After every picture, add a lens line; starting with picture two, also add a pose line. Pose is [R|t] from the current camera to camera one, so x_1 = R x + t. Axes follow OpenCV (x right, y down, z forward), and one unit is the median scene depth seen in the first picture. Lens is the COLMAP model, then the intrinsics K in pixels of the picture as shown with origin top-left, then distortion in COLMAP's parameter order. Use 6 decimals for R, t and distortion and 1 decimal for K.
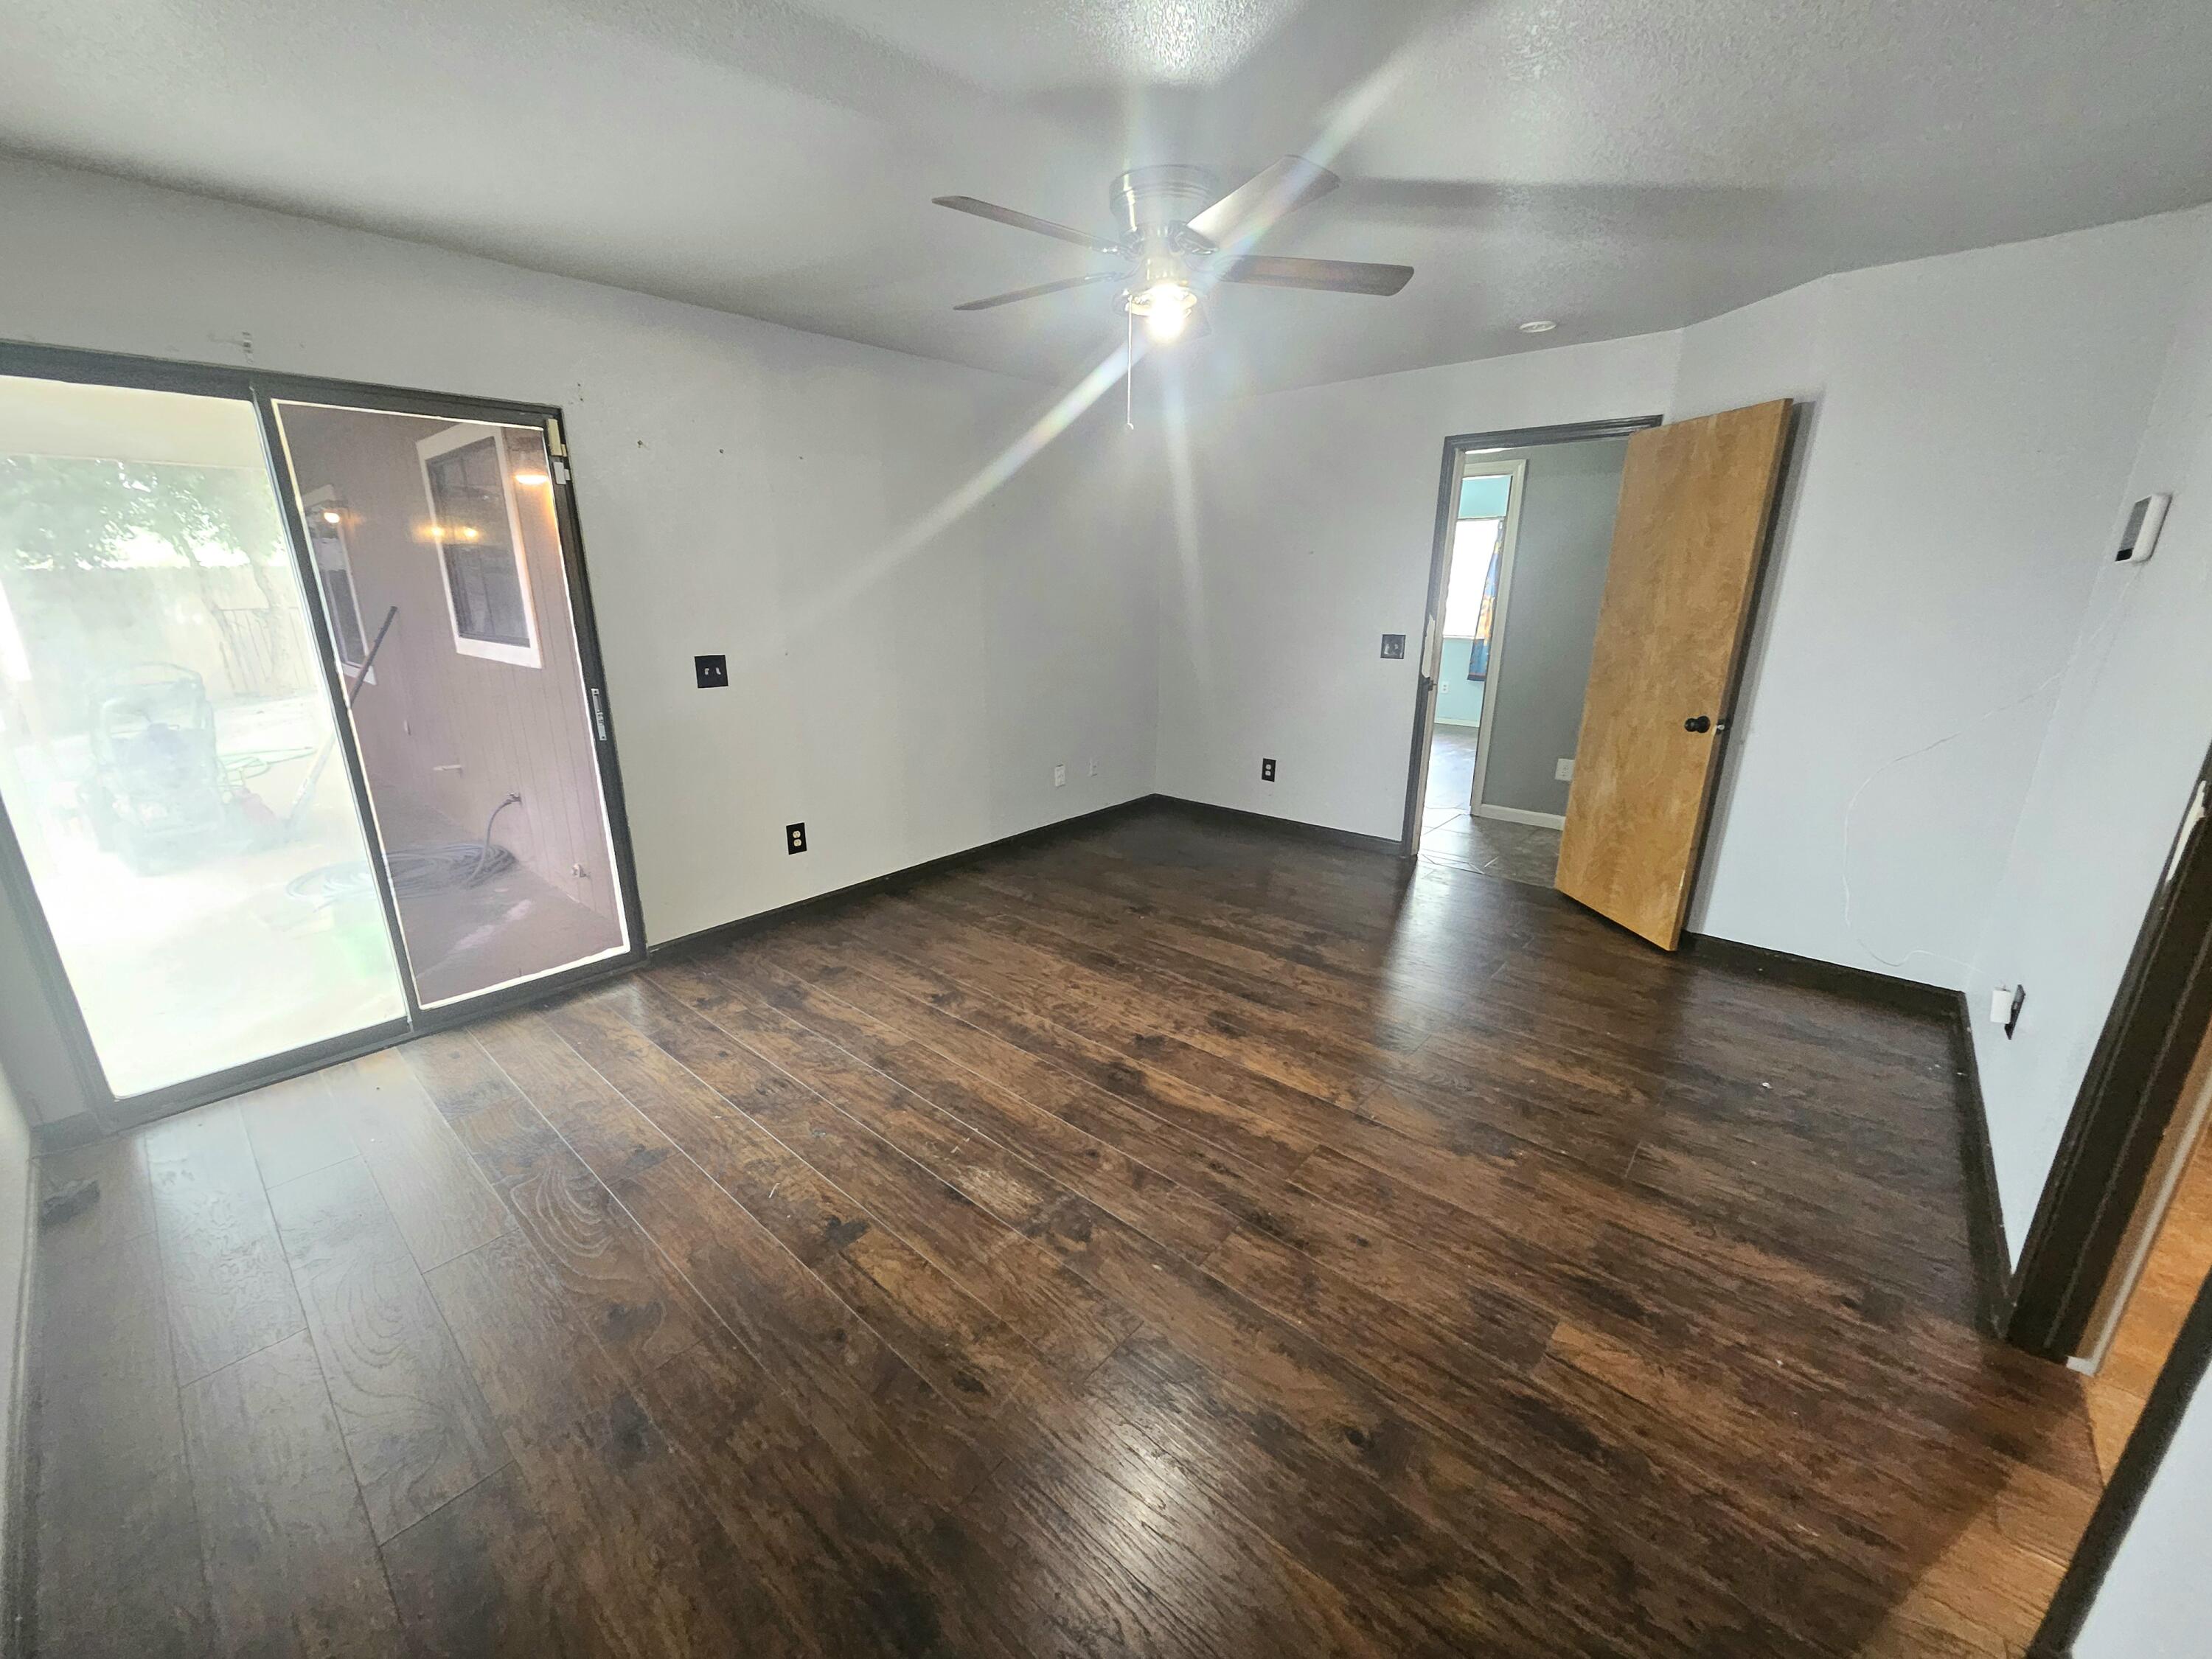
lens RADIAL K [[885.2, 0, 1090.6], [0, 885.2, 831.2], [0, 0, 1]] dist [0.002502, 0.000584]
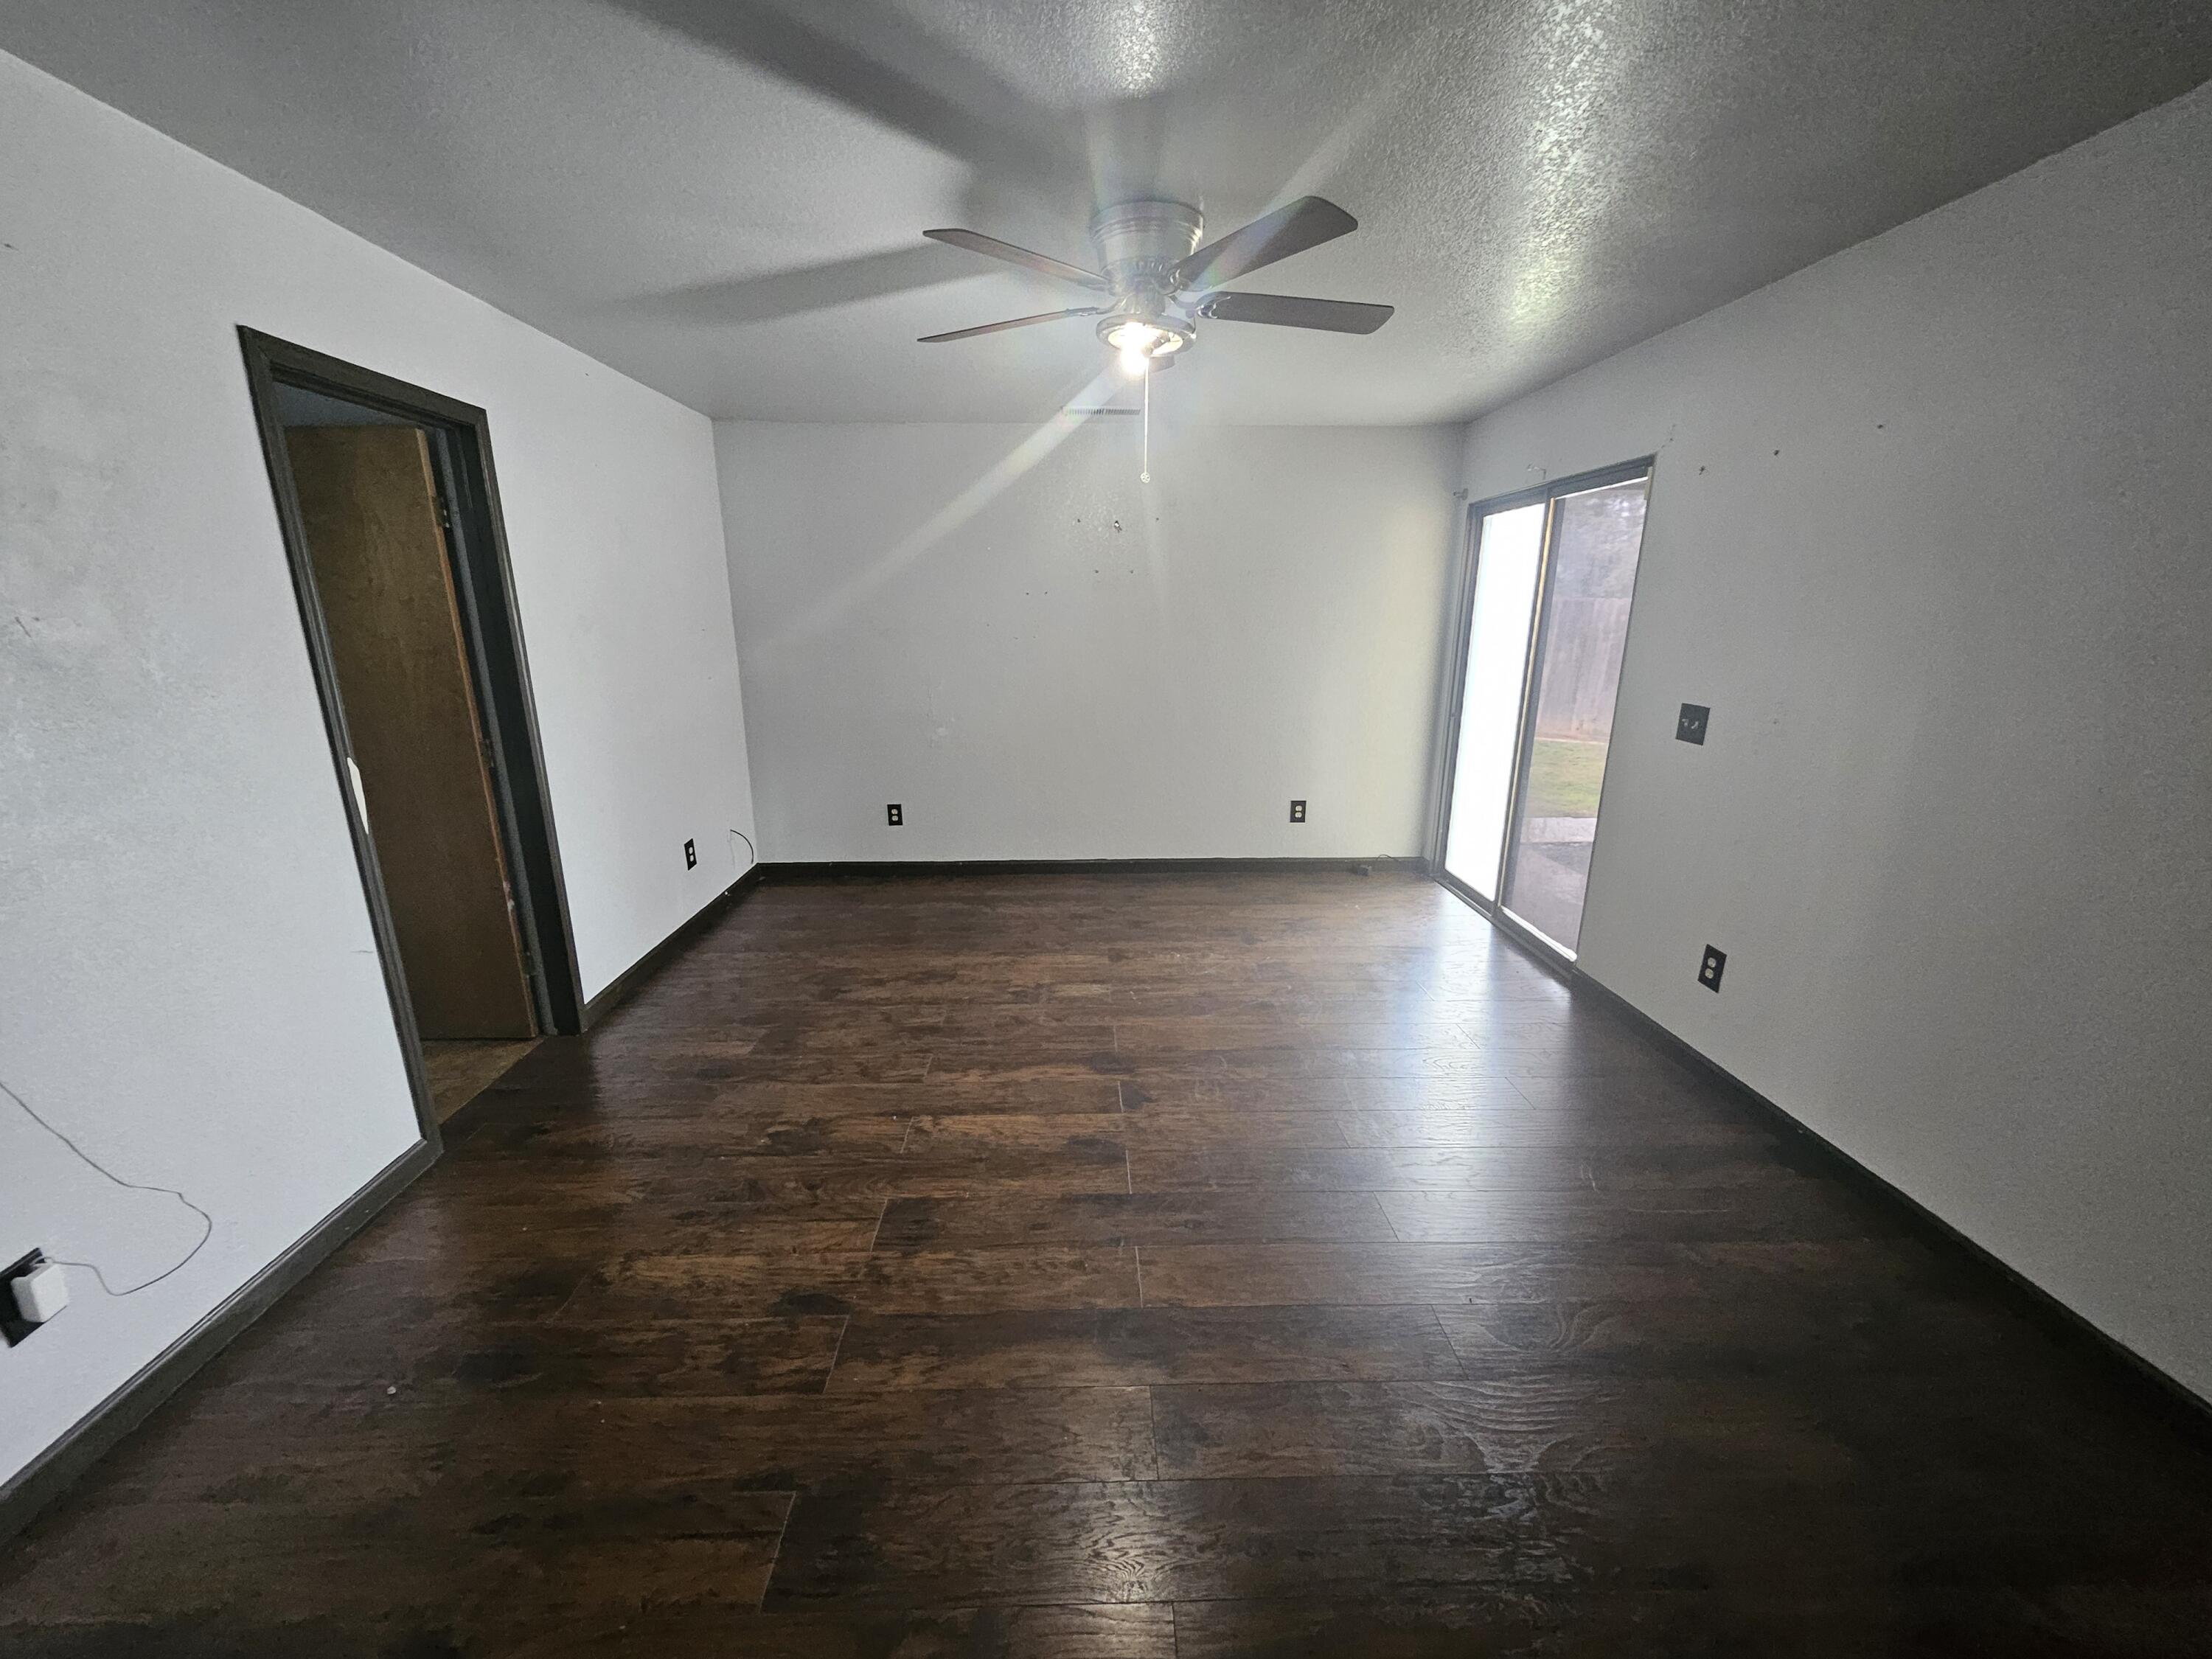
lens RADIAL K [[885.2, 0, 1090.6], [0, 885.2, 831.2], [0, 0, 1]] dist [0.002502, 0.000584]
pose [[-0.738870, 0.171753, -0.651592, 0.791023], [-0.180398, 0.881258, 0.436853, -0.500237], [0.649251, 0.440324, -0.620151, 1.682950]]
